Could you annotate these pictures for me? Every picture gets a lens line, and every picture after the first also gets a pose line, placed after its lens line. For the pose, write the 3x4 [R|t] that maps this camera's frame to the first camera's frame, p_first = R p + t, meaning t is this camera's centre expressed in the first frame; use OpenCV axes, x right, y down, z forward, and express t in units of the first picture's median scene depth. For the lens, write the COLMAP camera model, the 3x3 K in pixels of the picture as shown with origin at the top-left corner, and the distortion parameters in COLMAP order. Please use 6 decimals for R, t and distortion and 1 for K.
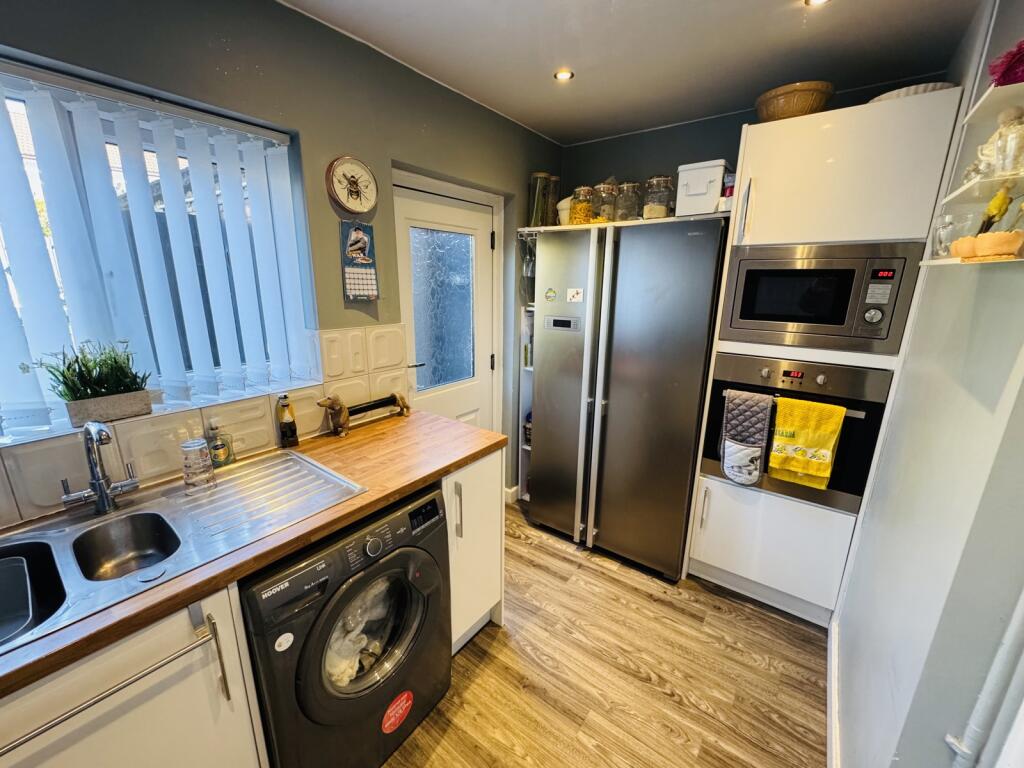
lens RADIAL K [[410.3, 0, 511.8], [0, 410.3, 383.8], [0, 0, 1]] dist [-0.001196, -0.000482]
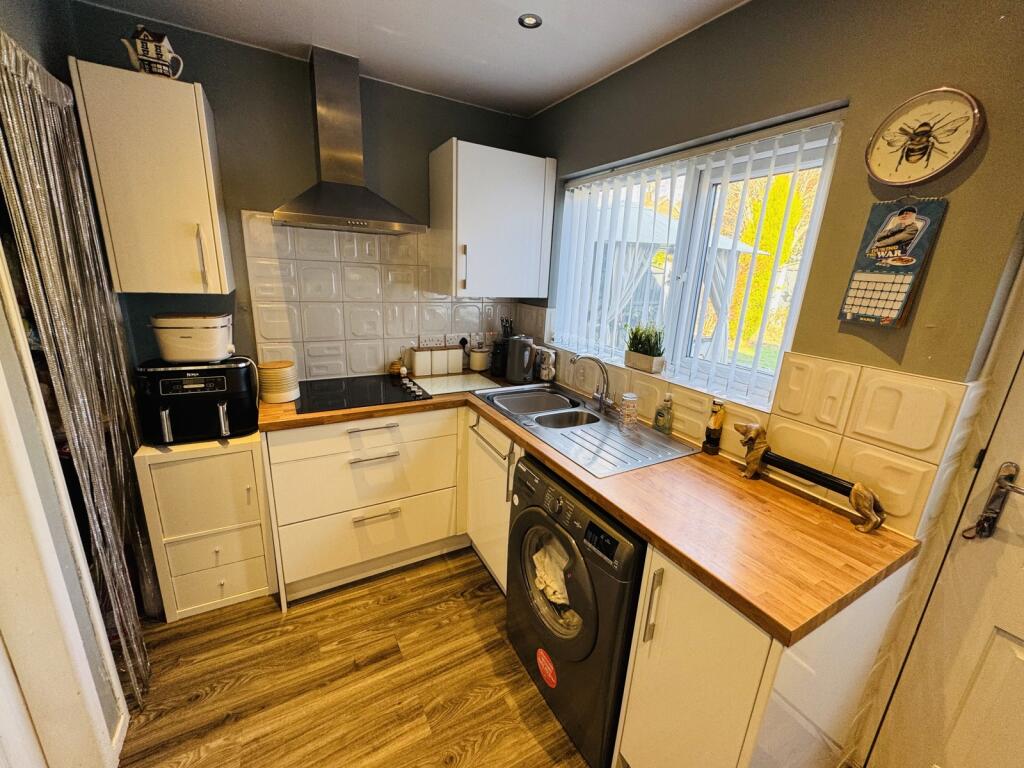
lens RADIAL K [[410.3, 0, 511.8], [0, 410.3, 383.0], [0, 0, 1]] dist [-0.001196, -0.000482]
pose [[-0.405520, 0.210171, -0.889597, 0.464371], [-0.277182, 0.899113, 0.338772, -0.188861], [0.871048, 0.383959, -0.306352, 0.771232]]
